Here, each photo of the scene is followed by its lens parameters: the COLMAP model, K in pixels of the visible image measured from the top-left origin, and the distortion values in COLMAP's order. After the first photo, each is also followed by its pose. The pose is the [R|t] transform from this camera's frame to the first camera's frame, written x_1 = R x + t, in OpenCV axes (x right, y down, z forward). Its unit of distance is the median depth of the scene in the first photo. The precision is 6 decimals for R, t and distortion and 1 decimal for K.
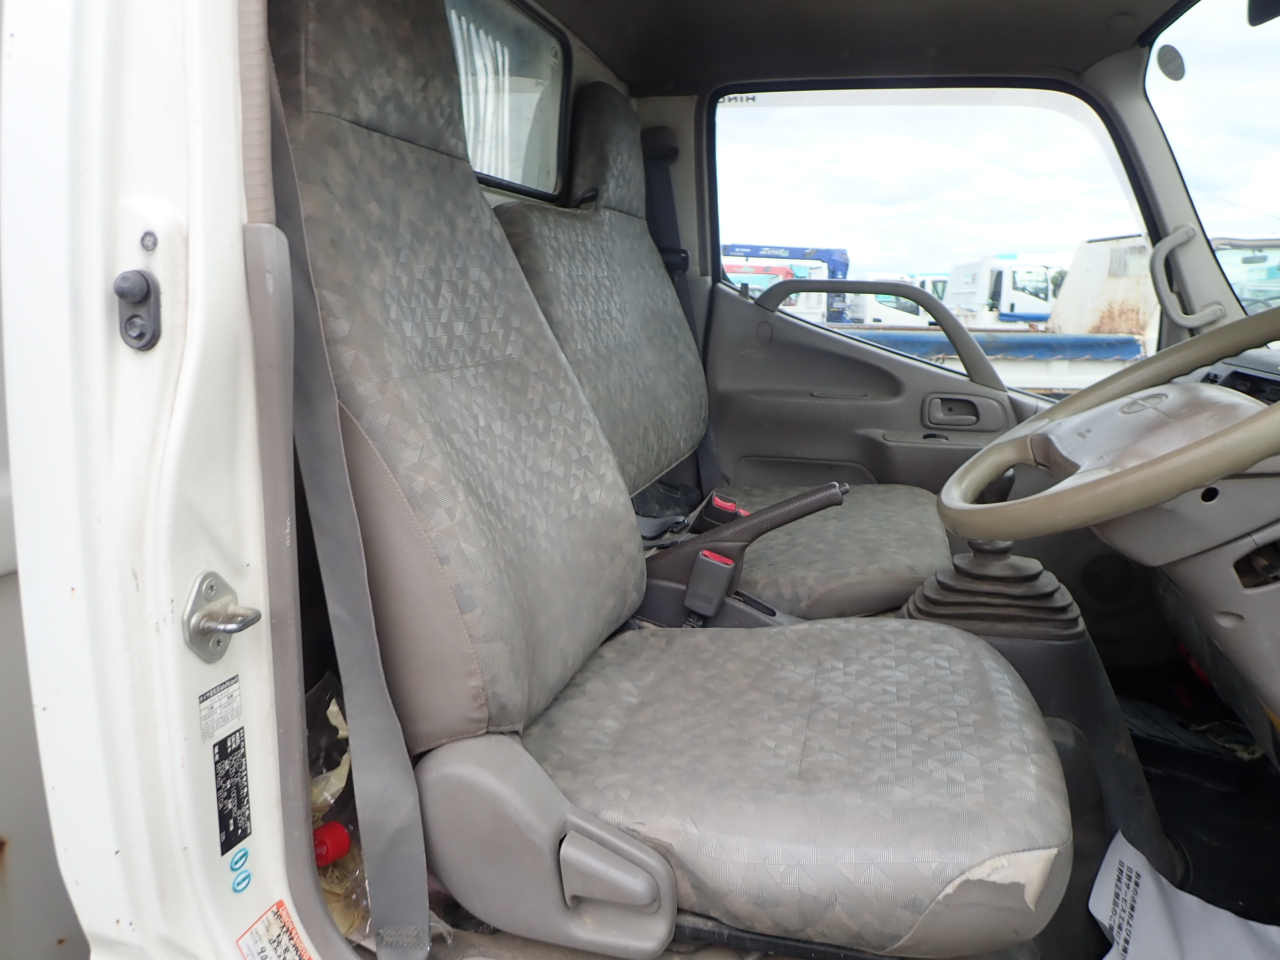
lens RADIAL K [[929.0, 0, 640.0], [0, 929.0, 480.0], [0, 0, 1]] dist [-0.055602, 0.105245]
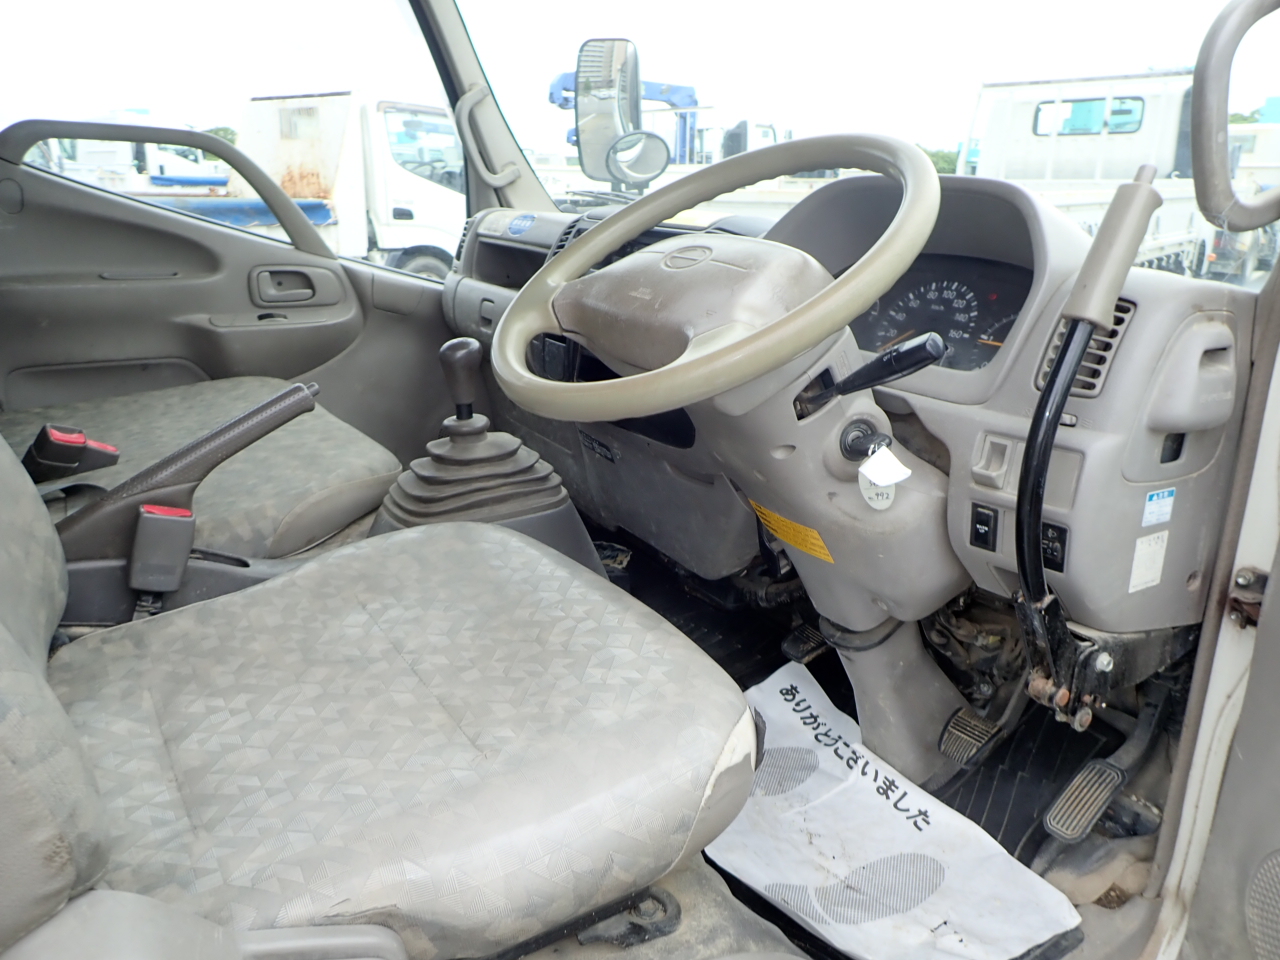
lens RADIAL K [[935.2, 0, 645.7], [0, 935.2, 491.0], [0, 0, 1]] dist [-0.003881, -0.006056]
pose [[0.668118, -0.224090, 0.709509, -0.113724], [0.118939, 0.973473, 0.195460, -0.018284], [-0.734488, -0.046202, 0.677047, 0.147249]]
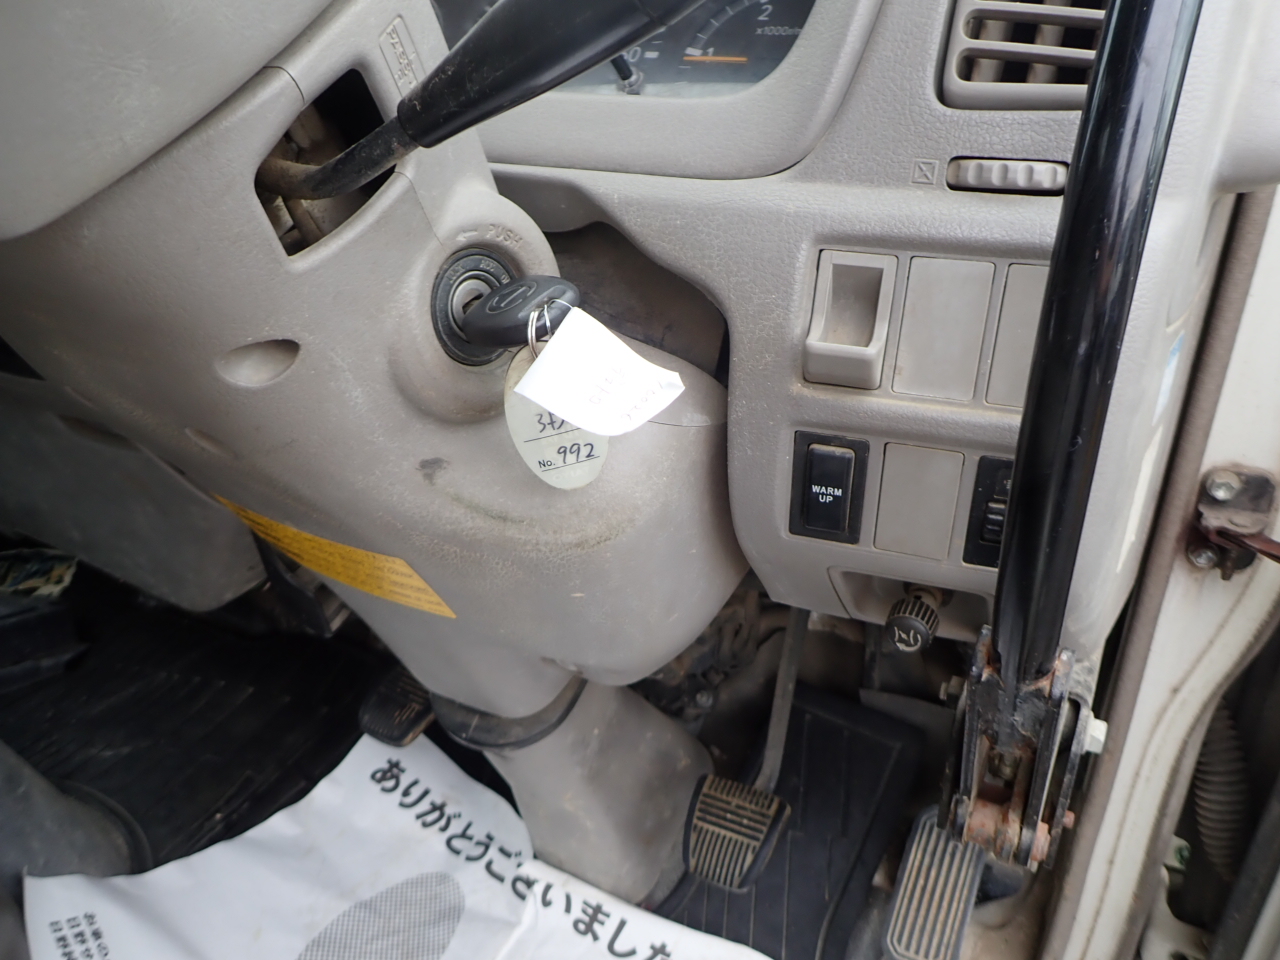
lens RADIAL K [[929.0, 0, 640.0], [0, 929.0, 480.0], [0, 0, 1]] dist [-0.055602, 0.105245]
pose [[0.235129, -0.383625, 0.893054, 0.137134], [0.153241, 0.921954, 0.355693, 0.034494], [-0.959808, 0.053219, 0.275565, 0.312272]]
